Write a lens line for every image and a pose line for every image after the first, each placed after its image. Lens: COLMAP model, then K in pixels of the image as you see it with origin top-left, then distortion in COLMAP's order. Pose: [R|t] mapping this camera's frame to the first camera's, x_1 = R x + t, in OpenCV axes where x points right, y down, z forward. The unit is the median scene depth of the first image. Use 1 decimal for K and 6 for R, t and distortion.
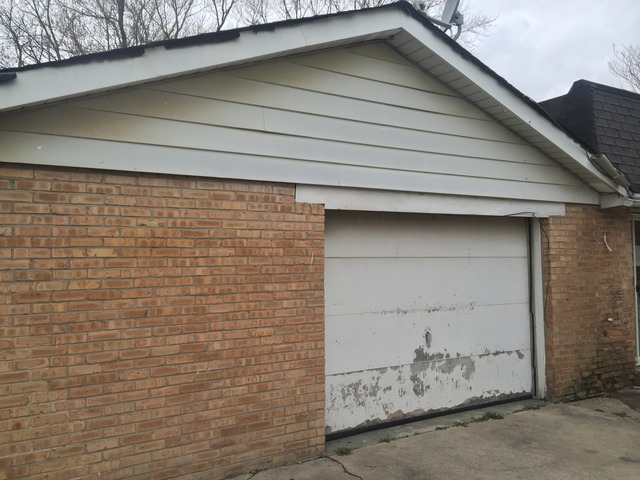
lens RADIAL K [[545.5, 0, 320.8], [0, 545.5, 240.7], [0, 0, 1]] dist [0.072690, -0.077724]
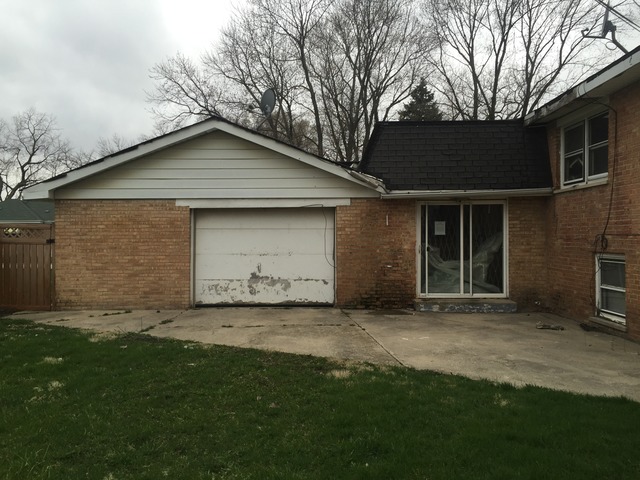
lens RADIAL K [[545.5, 0, 322.2], [0, 545.5, 243.1], [0, 0, 1]] dist [0.072690, -0.077724]
pose [[0.843982, 0.013061, -0.536213, 1.498706], [0.013414, 0.998877, 0.045445, -0.005968], [0.536204, -0.045548, 0.842859, -0.596062]]
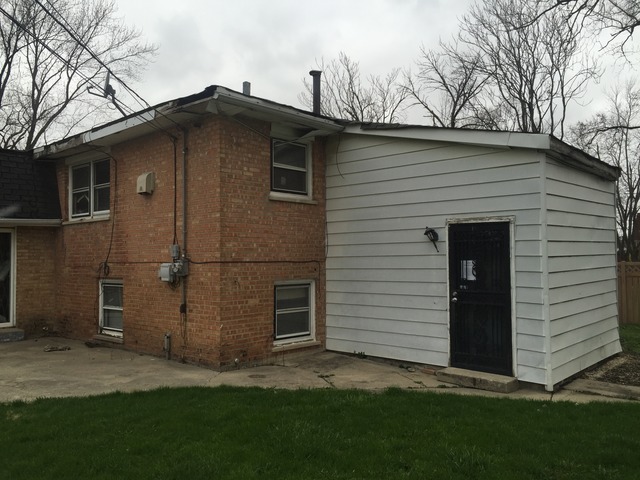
lens RADIAL K [[545.5, 0, 325.2], [0, 545.5, 236.9], [0, 0, 1]] dist [0.072690, -0.077724]
pose [[0.961202, 0.011884, 0.275589, 1.526289], [-0.008760, 0.999883, -0.012564, -0.017054], [-0.275706, 0.009662, 0.961193, -0.811327]]
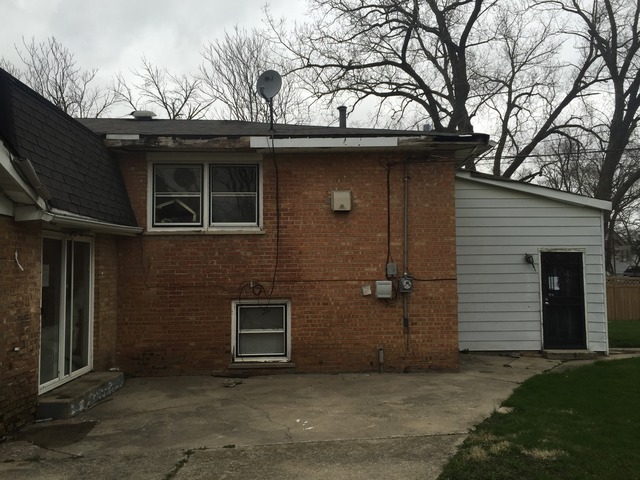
lens RADIAL K [[545.5, 0, 320.5], [0, 545.5, 236.5], [0, 0, 1]] dist [0.072690, -0.077724]
pose [[0.481466, 0.058417, 0.874516, -0.024621], [-0.022046, 0.998268, -0.054546, 0.003296], [-0.876188, 0.006983, 0.481919, 0.194711]]
